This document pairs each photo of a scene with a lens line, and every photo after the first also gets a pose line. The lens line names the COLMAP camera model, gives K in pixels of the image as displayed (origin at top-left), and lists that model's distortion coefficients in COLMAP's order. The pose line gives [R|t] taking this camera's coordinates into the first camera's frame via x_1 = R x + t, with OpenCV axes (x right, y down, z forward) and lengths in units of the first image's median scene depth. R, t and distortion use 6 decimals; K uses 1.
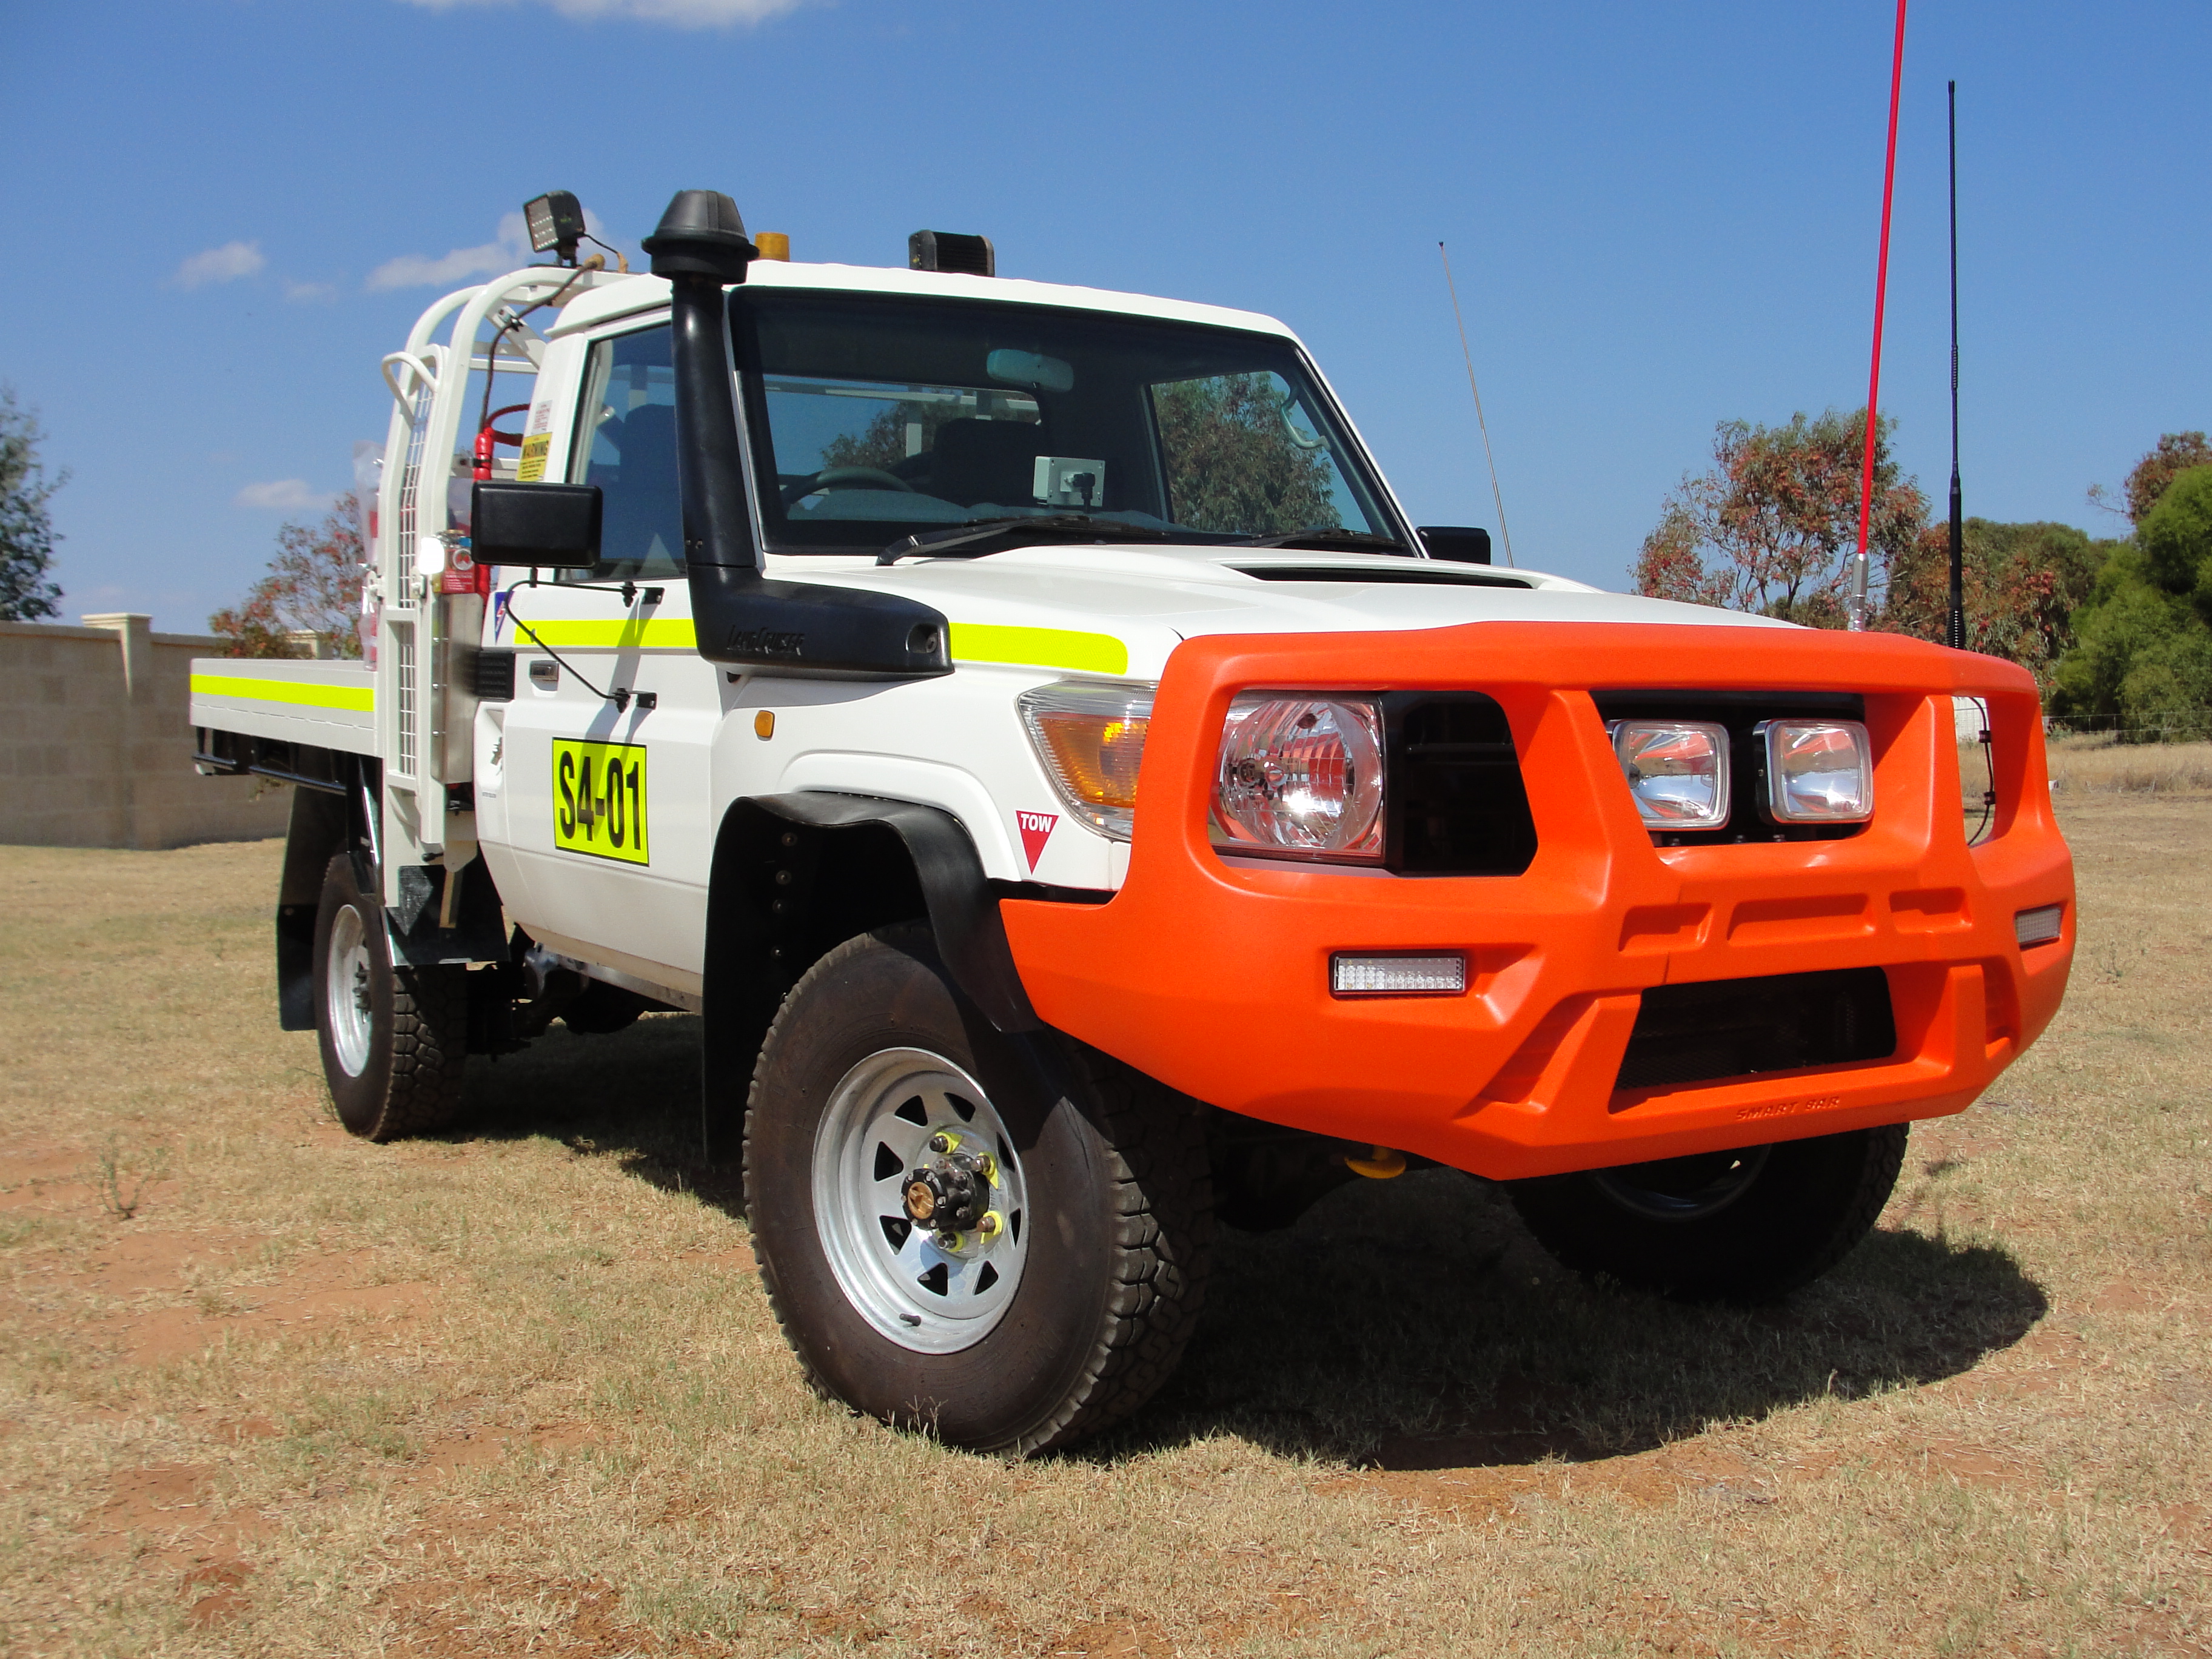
lens RADIAL K [[2523.7, 0, 1106.3], [0, 2523.7, 828.1], [0, 0, 1]] dist [-0.076708, 0.000000]
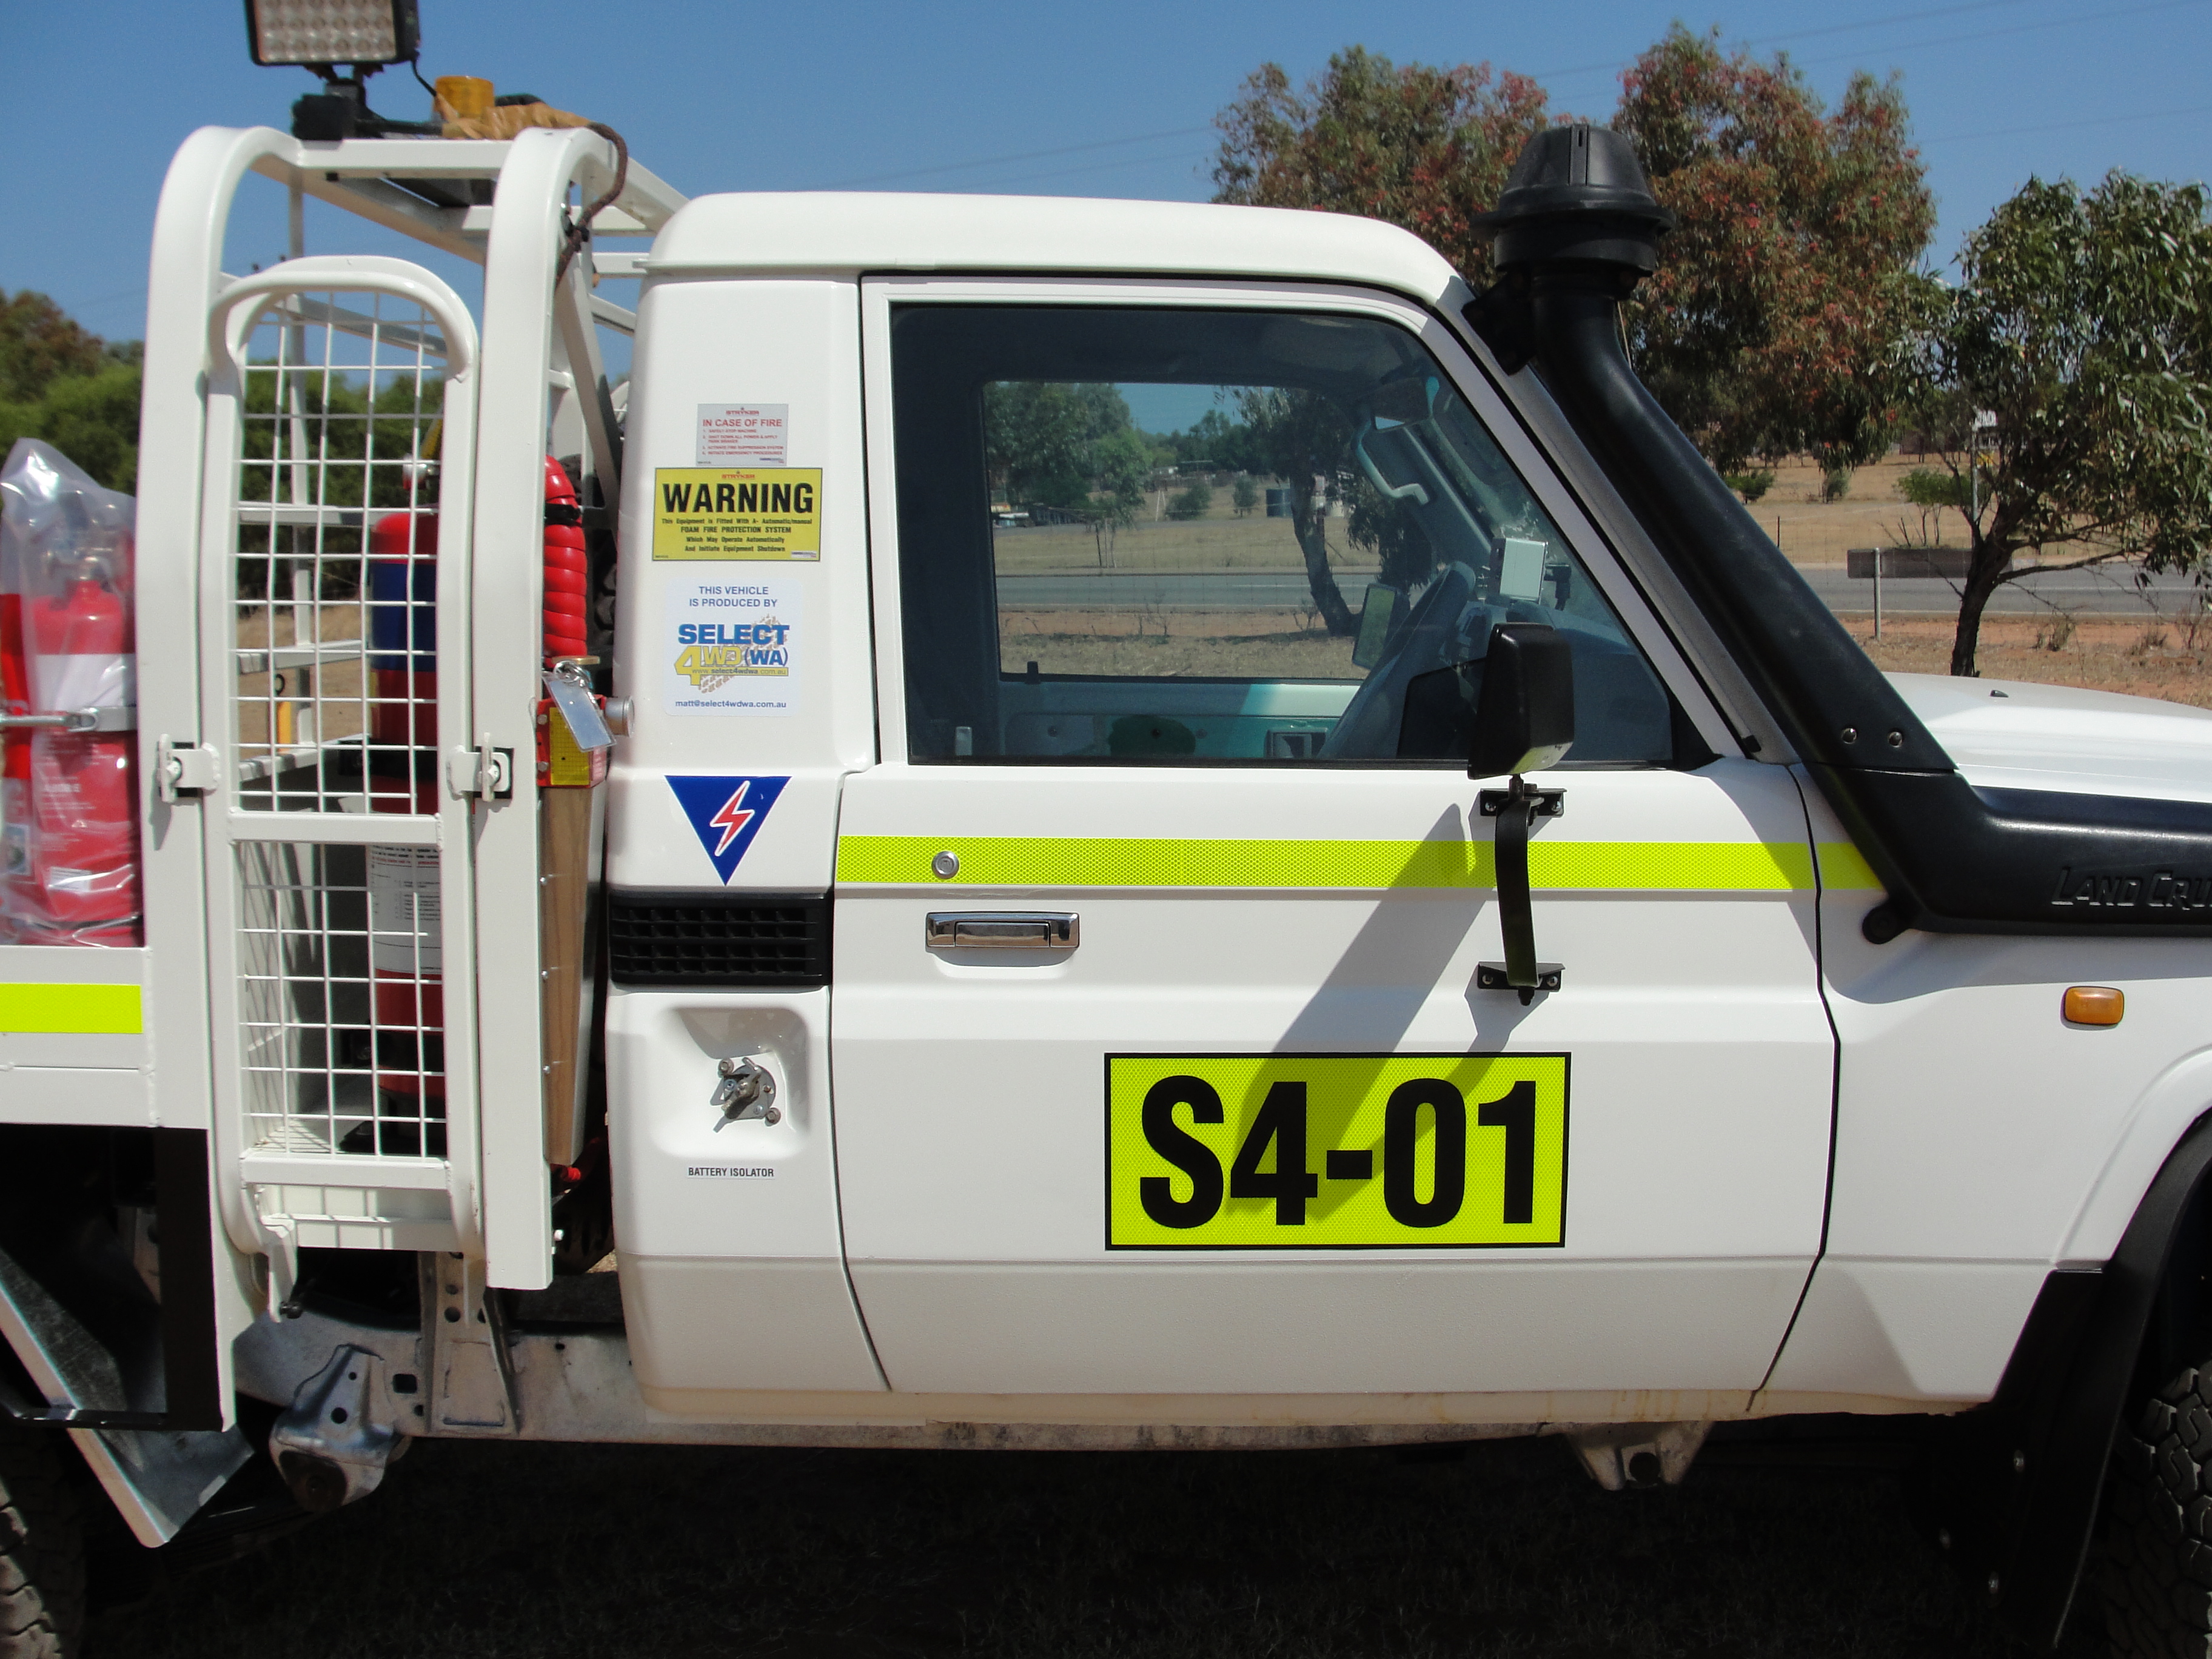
lens RADIAL K [[2523.7, 0, 1108.4], [0, 2523.7, 817.9], [0, 0, 1]] dist [-0.076708, 0.000000]
pose [[0.540049, -0.080001, 0.837823, -0.709790], [0.063756, 0.996500, 0.054057, -0.122867], [-0.839215, 0.024223, 0.543259, 0.725046]]
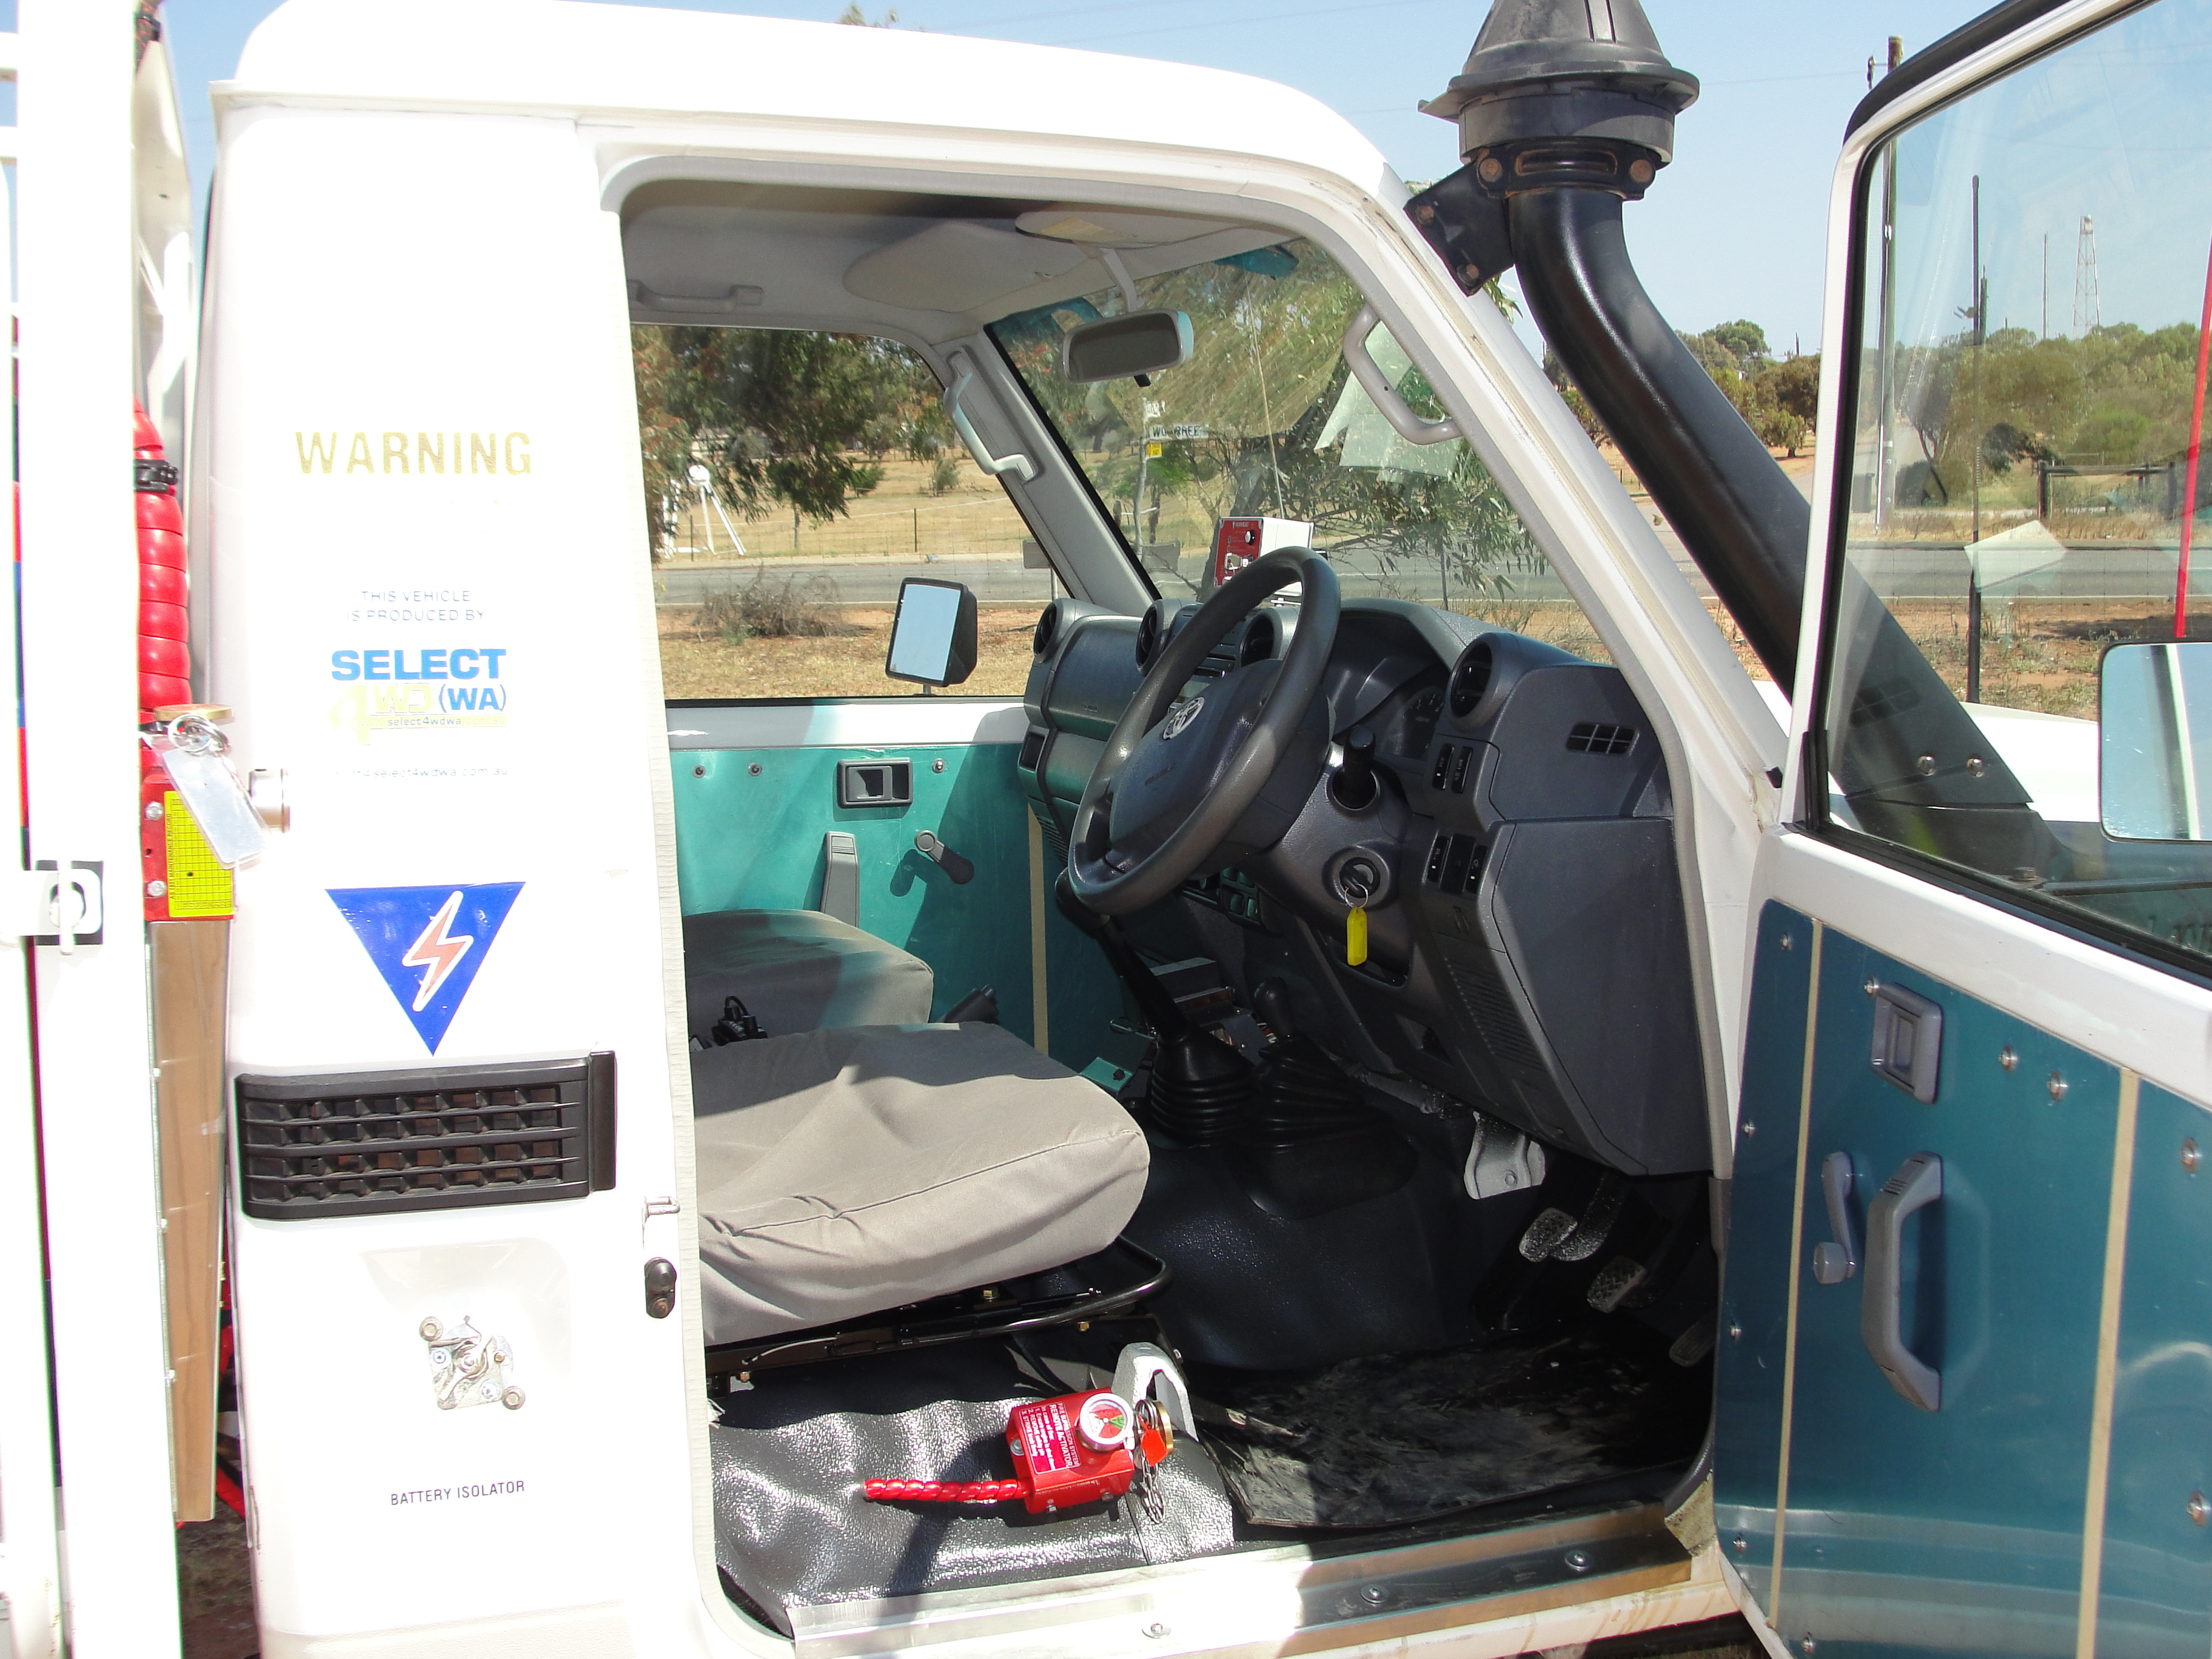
lens RADIAL K [[2523.7, 0, 1103.0], [0, 2523.7, 844.3], [0, 0, 1]] dist [-0.076708, 0.000000]
pose [[0.205600, -0.107550, 0.972708, -0.610789], [0.081161, 0.992393, 0.092571, -0.138913], [-0.975265, 0.059913, 0.212765, 0.935813]]
